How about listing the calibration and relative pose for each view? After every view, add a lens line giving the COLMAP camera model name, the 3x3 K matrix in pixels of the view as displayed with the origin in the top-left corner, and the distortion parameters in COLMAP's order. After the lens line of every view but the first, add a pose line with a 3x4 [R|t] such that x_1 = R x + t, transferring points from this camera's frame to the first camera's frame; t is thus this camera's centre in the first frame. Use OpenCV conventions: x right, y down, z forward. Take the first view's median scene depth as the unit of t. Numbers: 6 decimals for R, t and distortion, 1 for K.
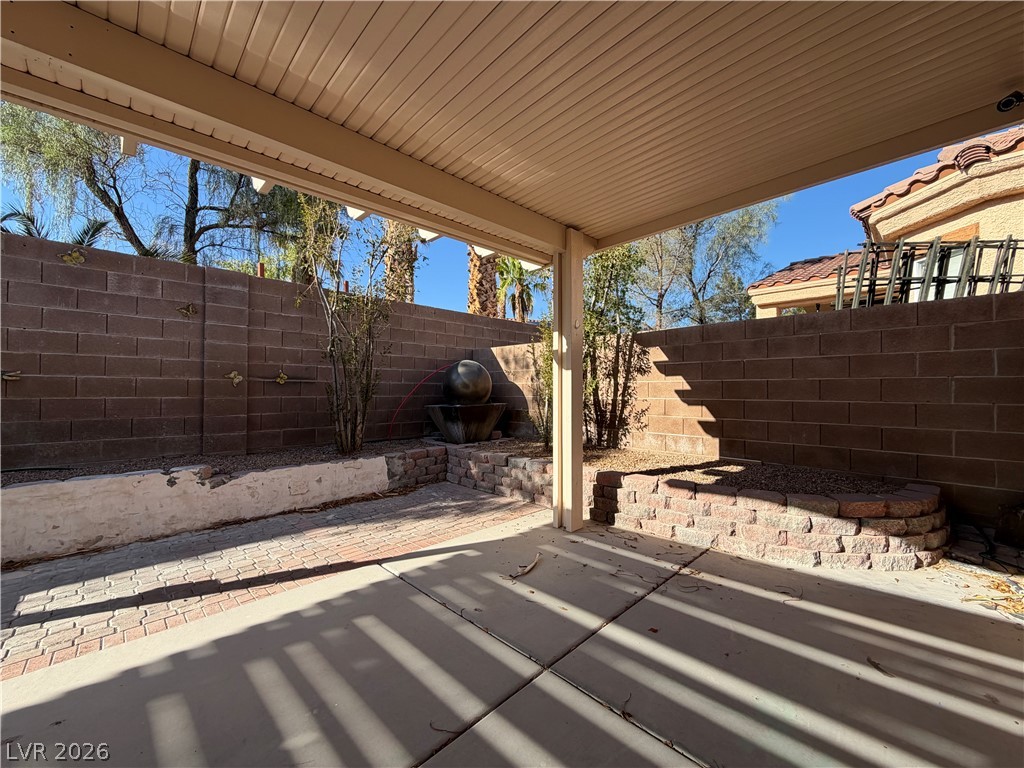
lens RADIAL K [[408.4, 0, 511.6], [0, 408.4, 385.8], [0, 0, 1]] dist [-0.001088, 0.000249]
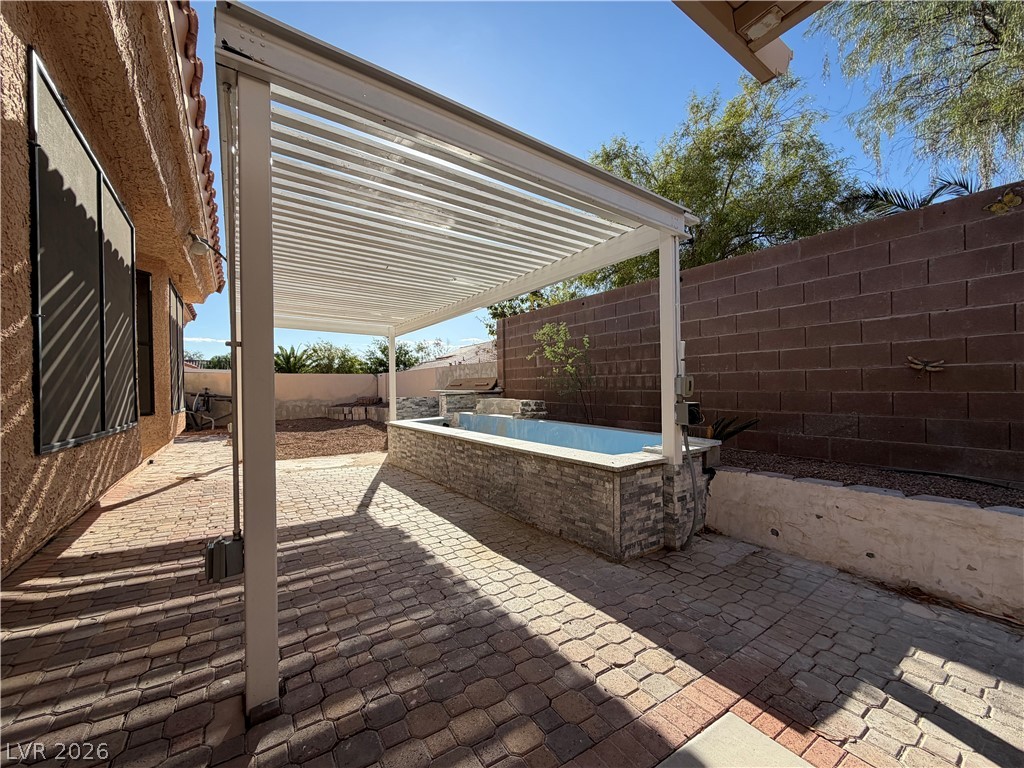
lens RADIAL K [[408.4, 0, 511.6], [0, 408.4, 385.8], [0, 0, 1]] dist [-0.001088, 0.000249]
pose [[-0.186492, -0.002604, -0.982453, -0.239267], [0.024120, 0.999683, -0.007228, 0.002127], [0.982160, -0.025044, -0.186370, 0.332149]]
